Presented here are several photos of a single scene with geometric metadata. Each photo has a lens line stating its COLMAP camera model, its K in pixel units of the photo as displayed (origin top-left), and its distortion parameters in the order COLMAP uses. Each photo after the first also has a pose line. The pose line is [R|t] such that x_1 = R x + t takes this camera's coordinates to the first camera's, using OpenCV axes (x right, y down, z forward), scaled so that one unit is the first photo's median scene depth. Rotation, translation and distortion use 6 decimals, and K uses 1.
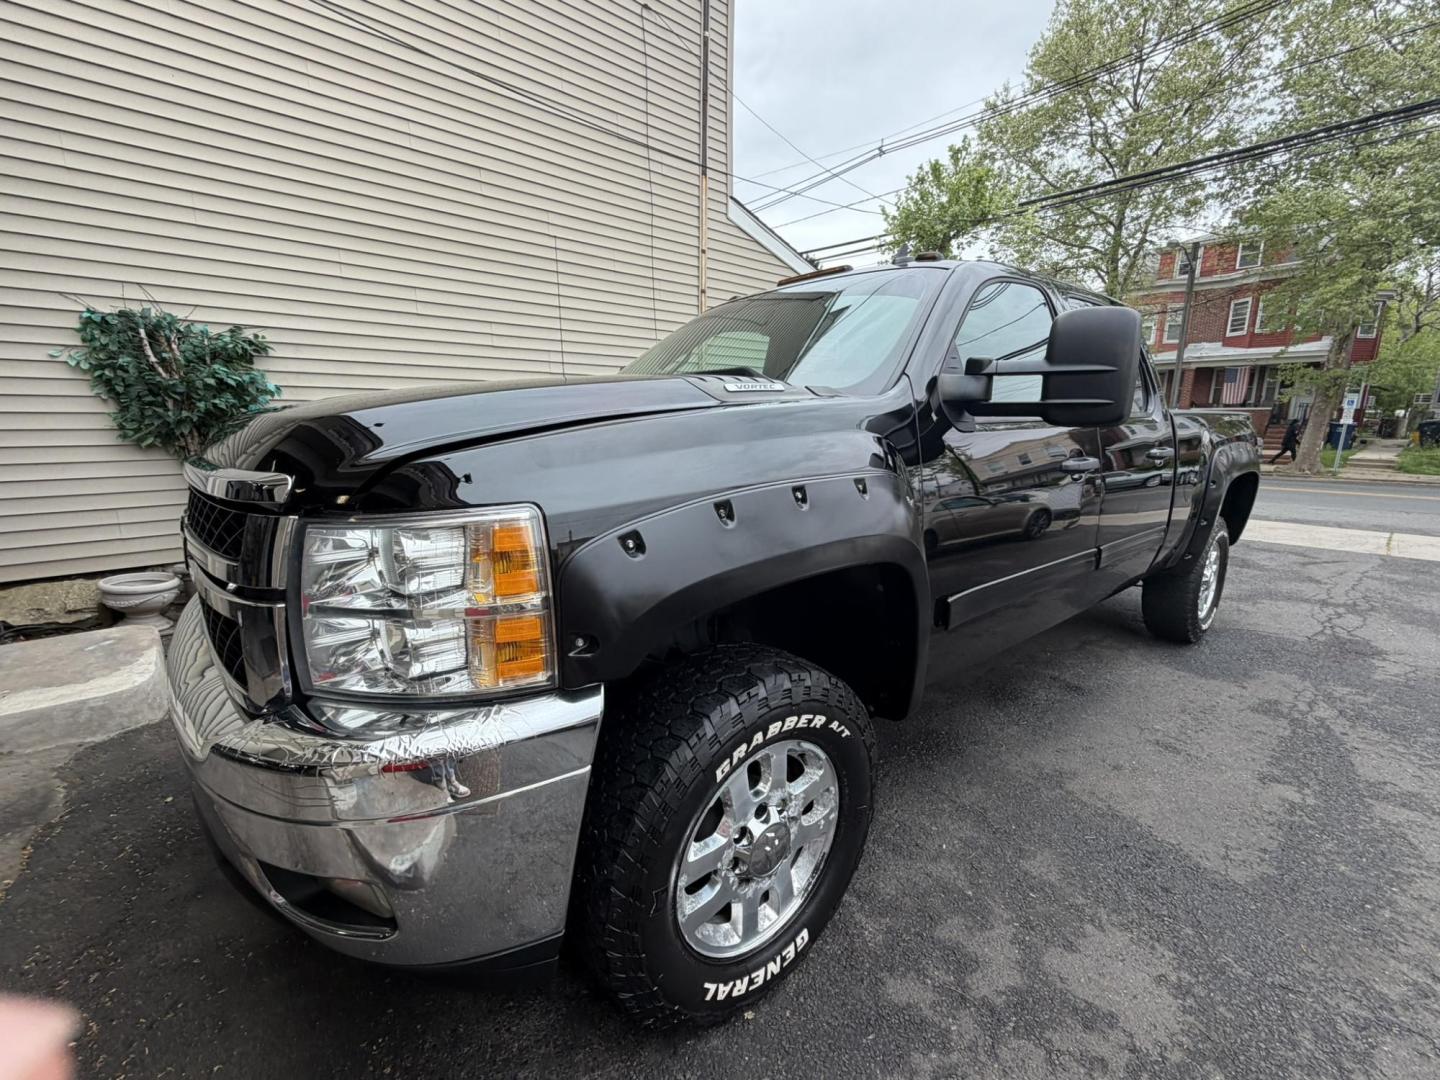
lens RADIAL K [[609.4, 0, 720.4], [0, 609.4, 539.8], [0, 0, 1]] dist [-0.000246, 0.000204]
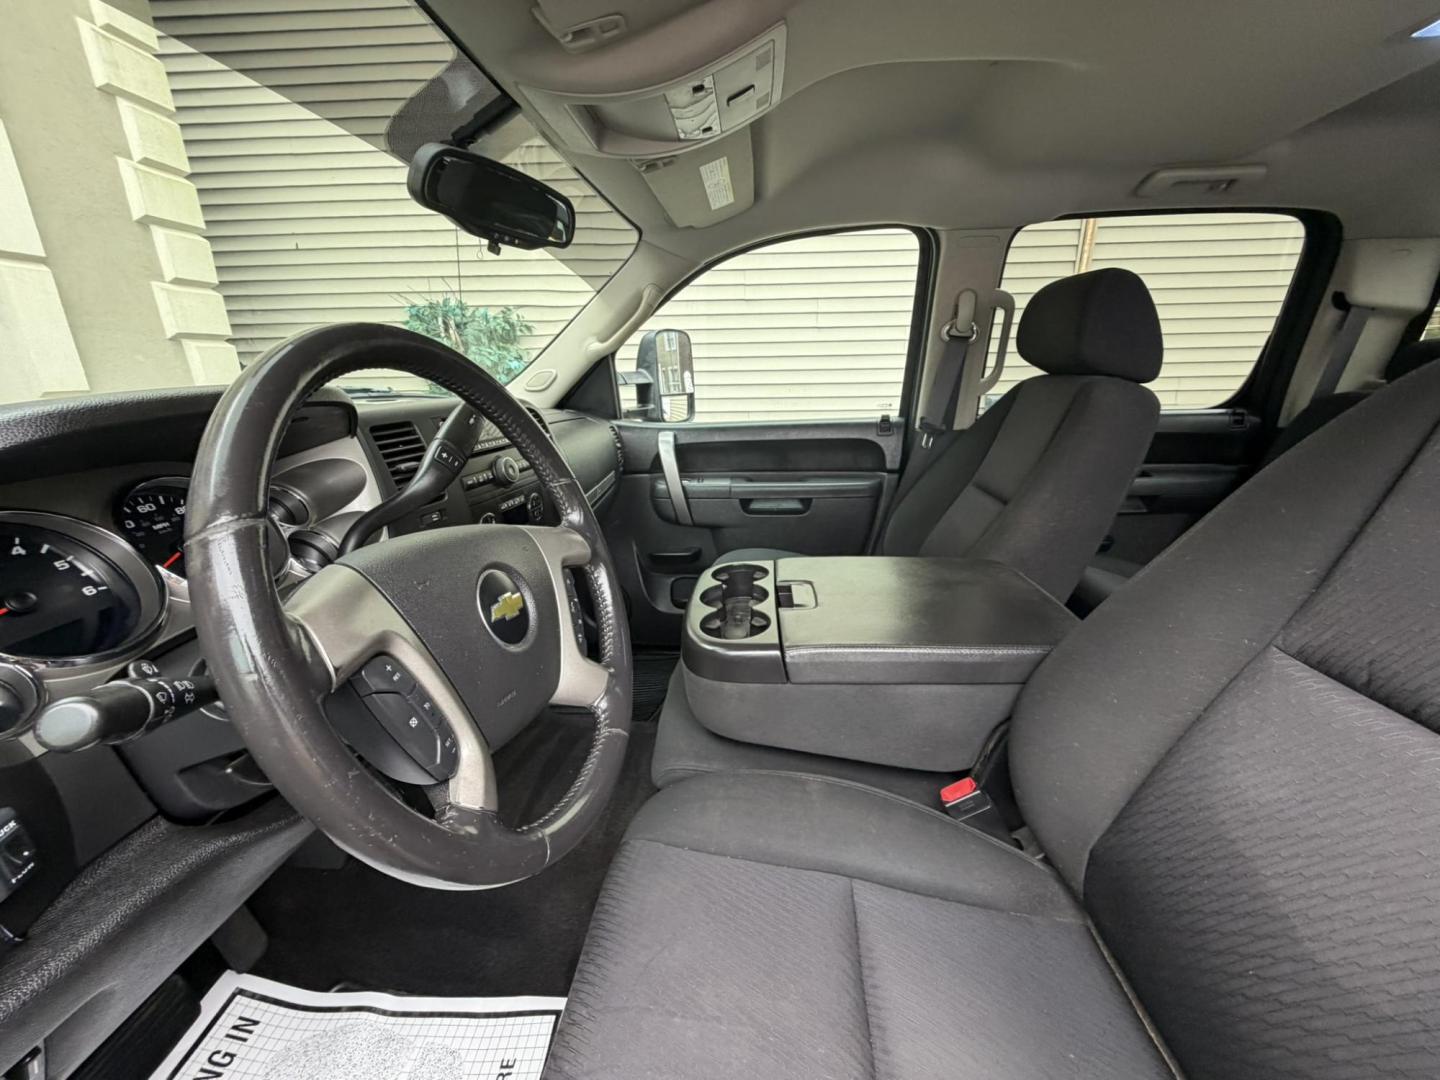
lens RADIAL K [[574.2, 0, 718.4], [0, 574.2, 541.3], [0, 0, 1]] dist [0.000187, -0.000126]
pose [[0.721278, 0.188875, -0.666396, 0.444241], [-0.117163, 0.981508, 0.151375, -0.263479], [0.682664, -0.031106, 0.730070, 0.935801]]
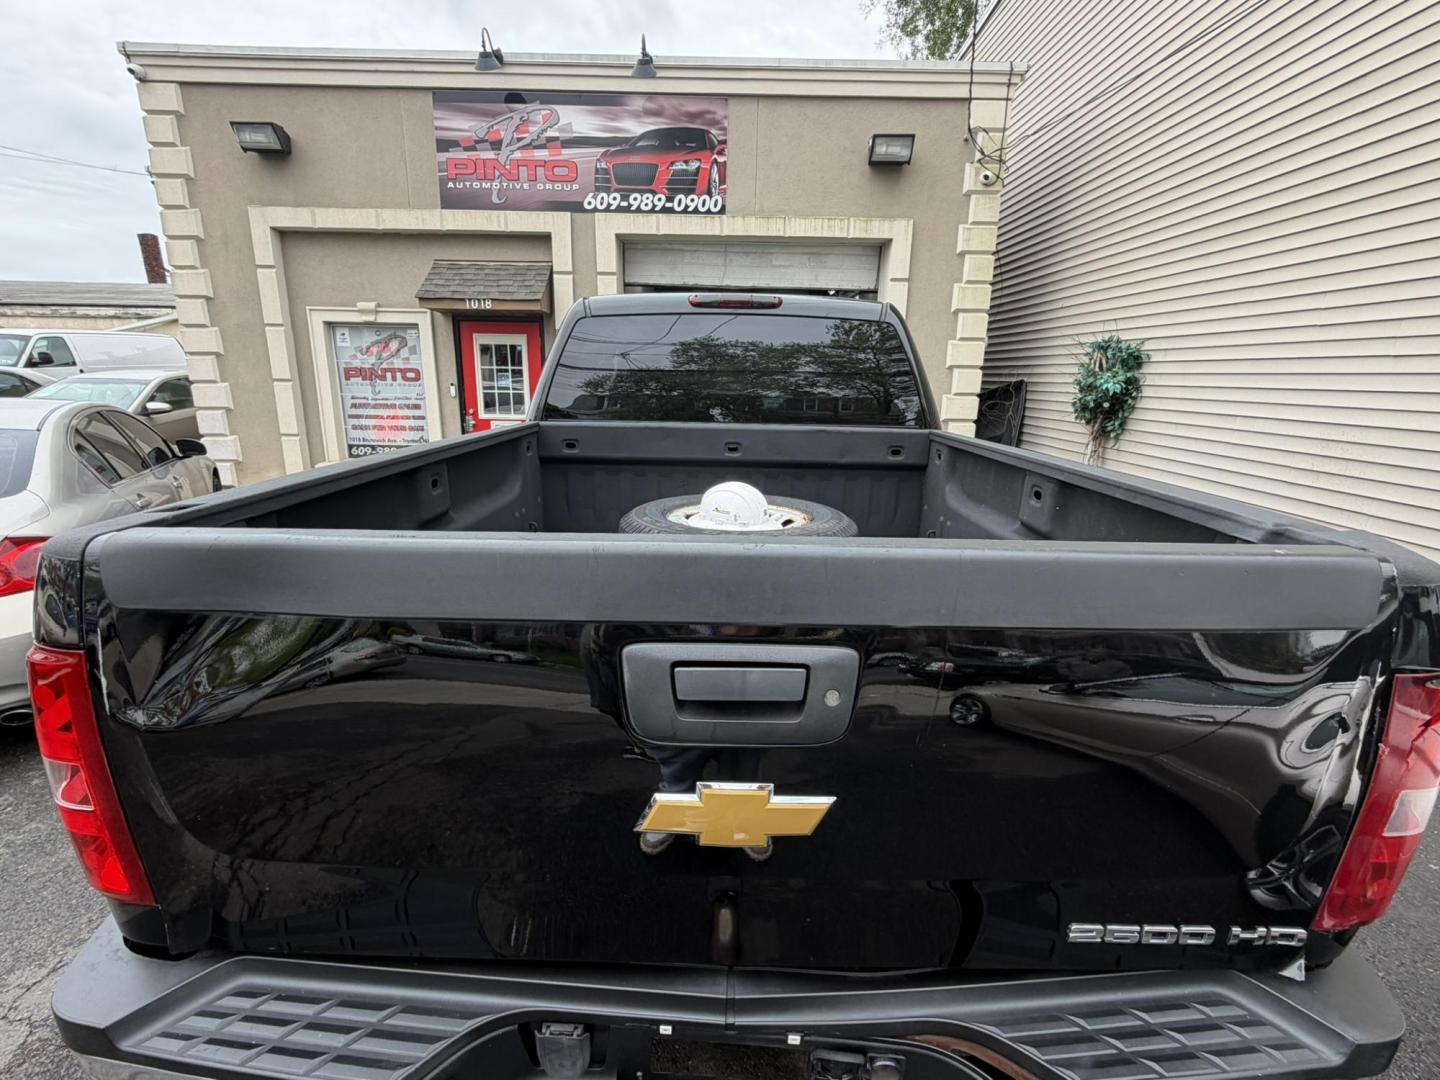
lens RADIAL K [[661.6, 0, 716.1], [0, 661.6, 541.5], [0, 0, 1]] dist [0.001467, -0.001023]
pose [[-0.657420, 0.169567, -0.734198, 1.738092], [-0.164977, 0.918322, 0.359816, -0.589978], [0.735243, 0.357676, -0.575748, 2.446092]]
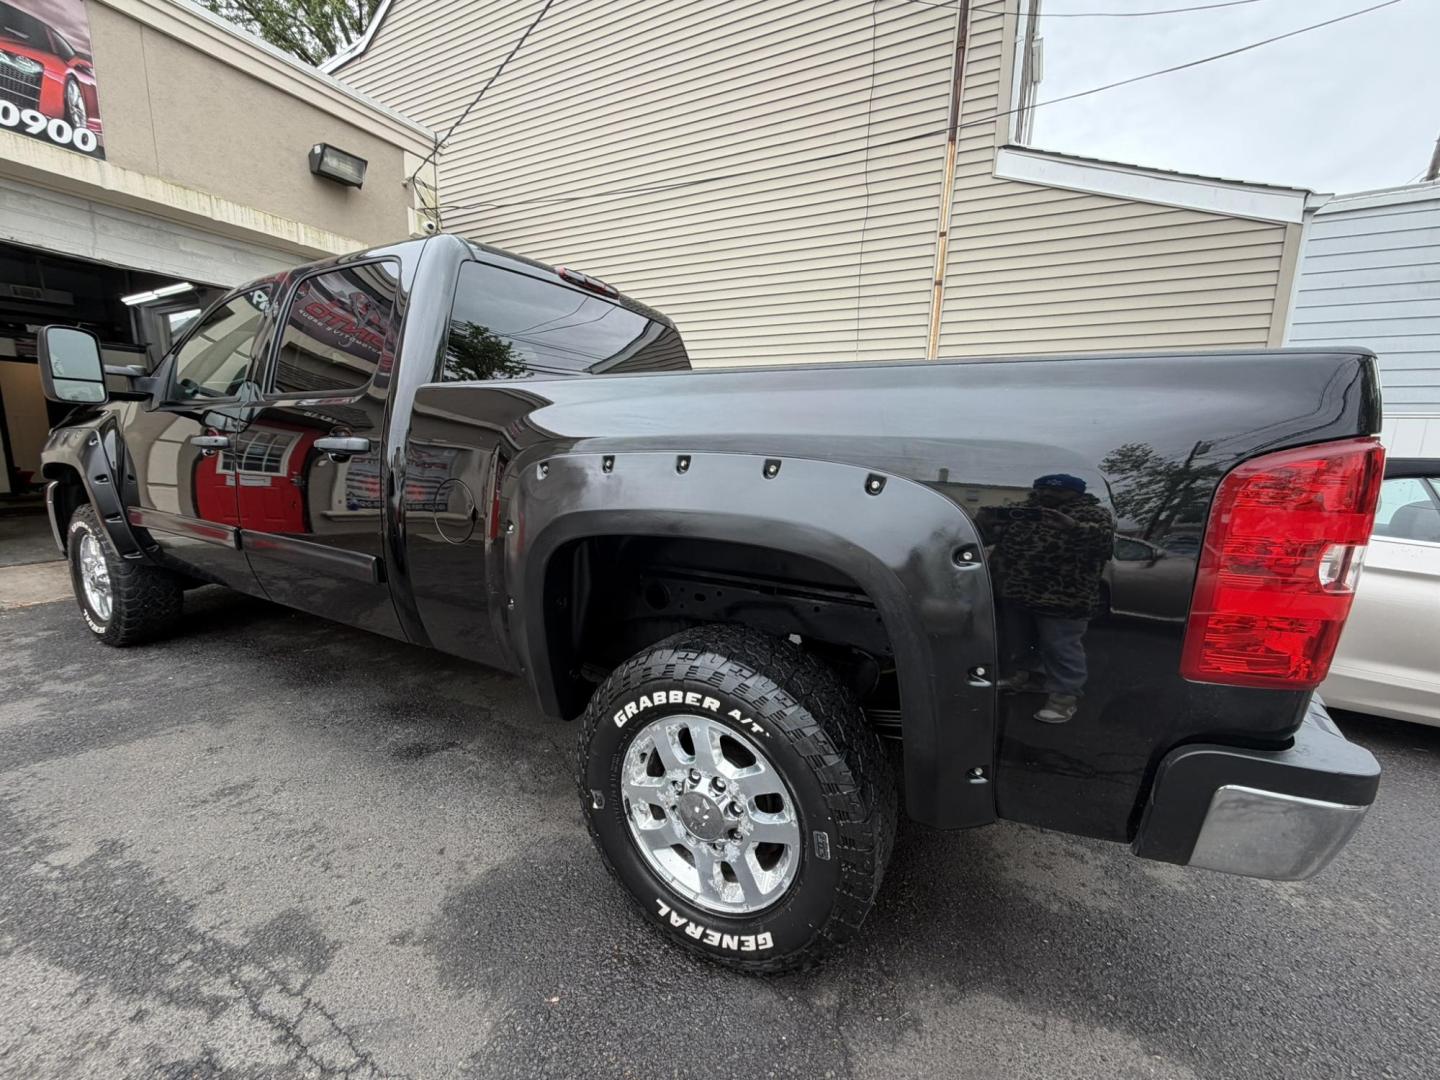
lens RADIAL K [[574.2, 0, 715.7], [0, 574.2, 539.3], [0, 0, 1]] dist [0.000187, -0.000126]
pose [[0.359408, 0.160692, -0.919241, 1.909069], [-0.206519, 0.974334, 0.089577, -0.232293], [0.910042, 0.157646, 0.383369, 1.455115]]
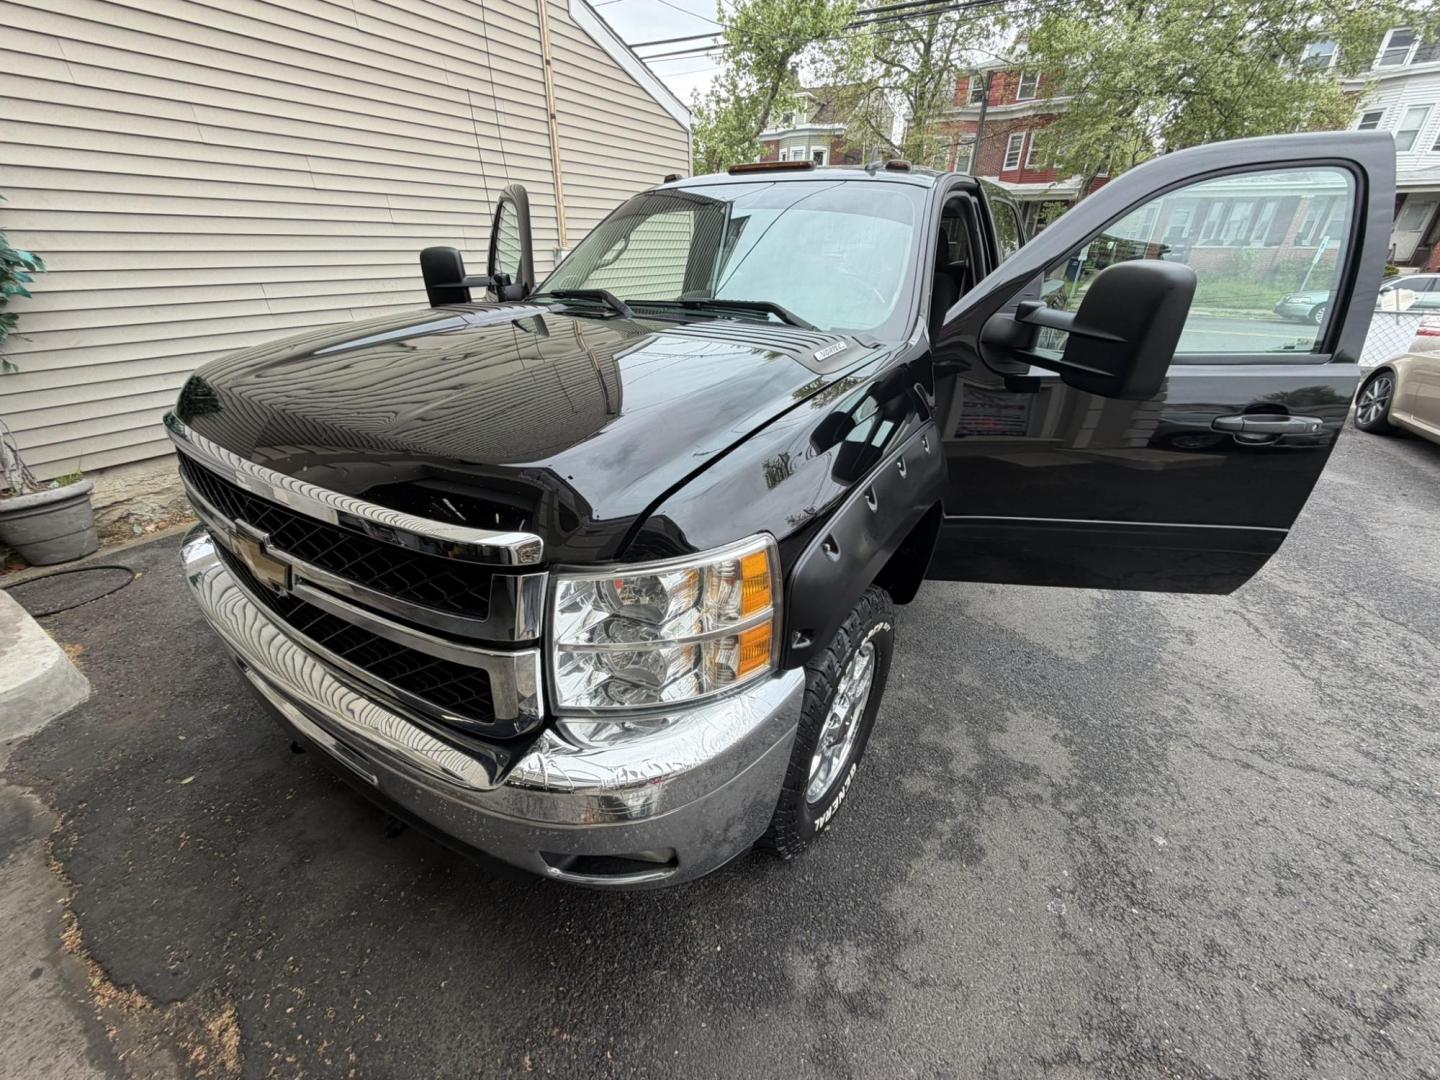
lens RADIAL K [[574.2, 0, 720.0], [0, 574.2, 542.8], [0, 0, 1]] dist [0.000187, -0.000126]
pose [[0.957099, -0.127233, 0.260332, -0.275417], [0.048469, 0.956079, 0.289075, -0.143750], [-0.285678, -0.264056, 0.921229, 0.021877]]
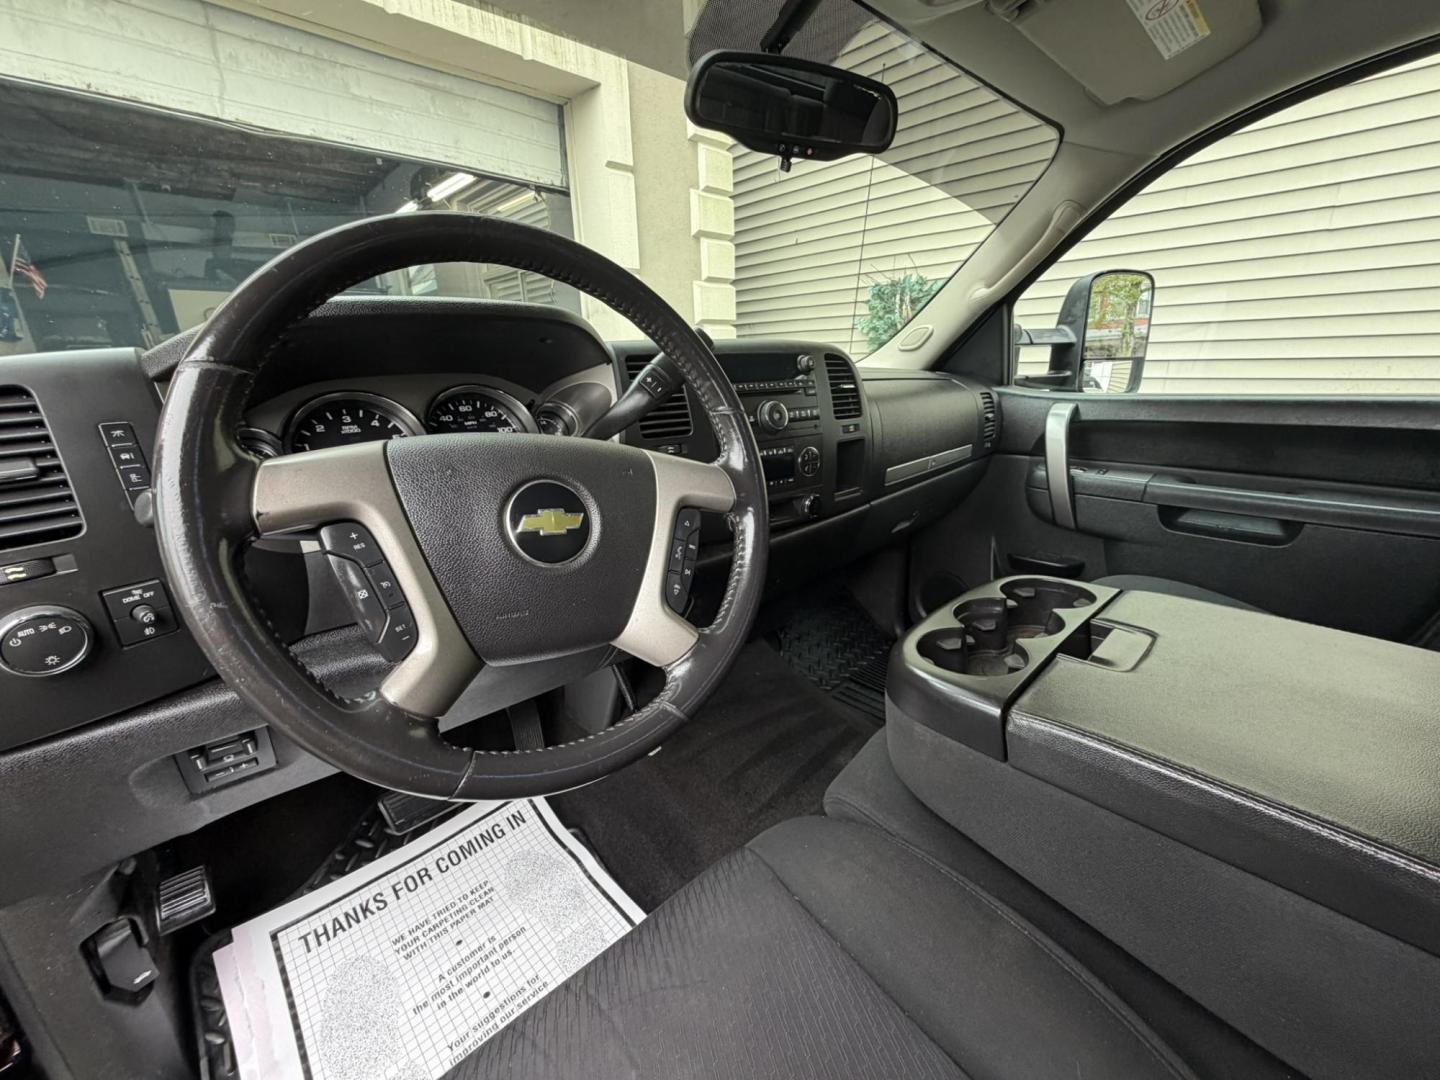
lens RADIAL K [[574.2, 0, 717.4], [0, 574.2, 542.3], [0, 0, 1]] dist [0.000187, -0.000126]
pose [[0.046517, 0.298548, -0.953260, 0.441876], [-0.168032, 0.943034, 0.287145, -0.258104], [0.984683, 0.146821, 0.094033, 1.059671]]
